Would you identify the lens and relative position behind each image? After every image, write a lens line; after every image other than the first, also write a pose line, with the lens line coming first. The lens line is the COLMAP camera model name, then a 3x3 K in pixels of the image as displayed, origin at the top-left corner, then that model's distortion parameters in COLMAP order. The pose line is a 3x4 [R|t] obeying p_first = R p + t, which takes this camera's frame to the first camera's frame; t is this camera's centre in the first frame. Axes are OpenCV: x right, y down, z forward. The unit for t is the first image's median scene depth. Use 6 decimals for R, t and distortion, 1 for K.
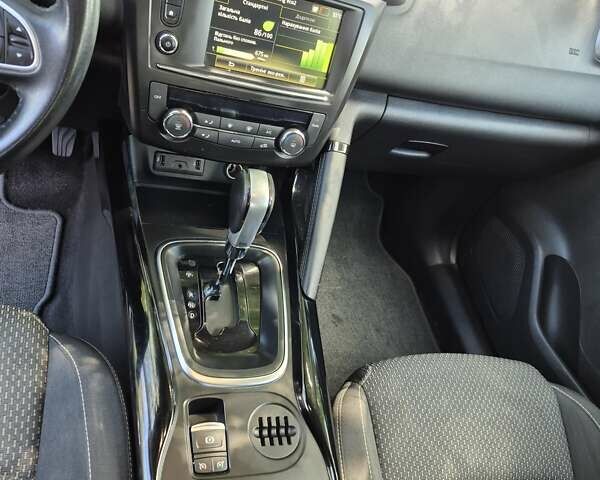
lens RADIAL K [[558.1, 0, 297.8], [0, 558.1, 244.3], [0, 0, 1]] dist [0.030426, 0.000000]
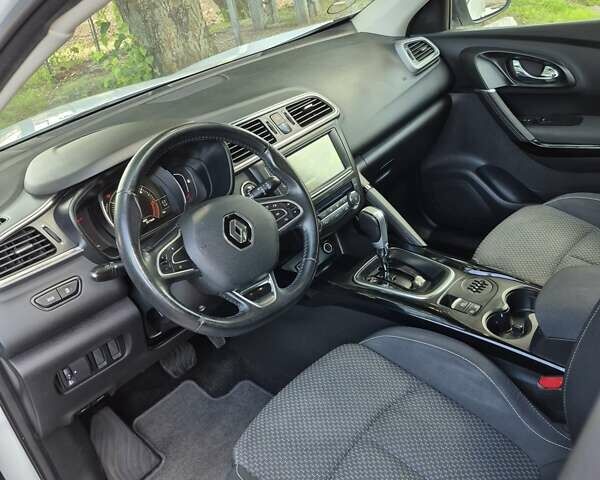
lens RADIAL K [[558.1, 0, 298.3], [0, 558.1, 236.6], [0, 0, 1]] dist [0.030426, 0.000000]
pose [[0.677126, -0.692321, 0.249383, -0.734976], [0.734907, 0.653530, -0.181135, 0.108015], [-0.037575, 0.305925, 0.951314, -0.775969]]
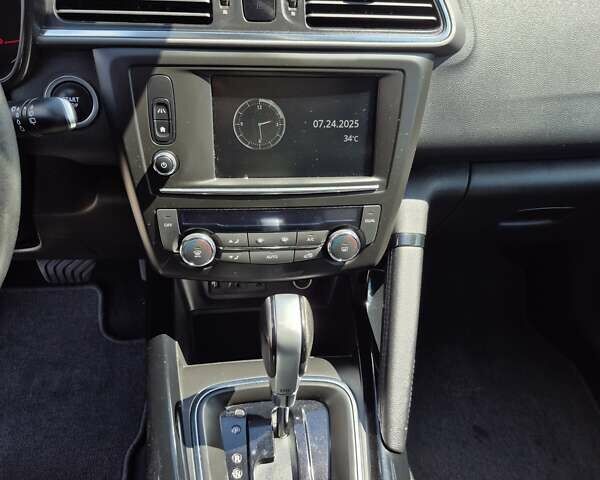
lens RADIAL K [[558.1, 0, 297.6], [0, 558.1, 244.7], [0, 0, 1]] dist [0.030426, 0.000000]
pose [[0.950009, -0.152516, -0.272436, 0.151820], [0.116875, 0.982846, -0.142667, -0.084090], [0.289522, 0.103694, 0.951538, 0.240877]]
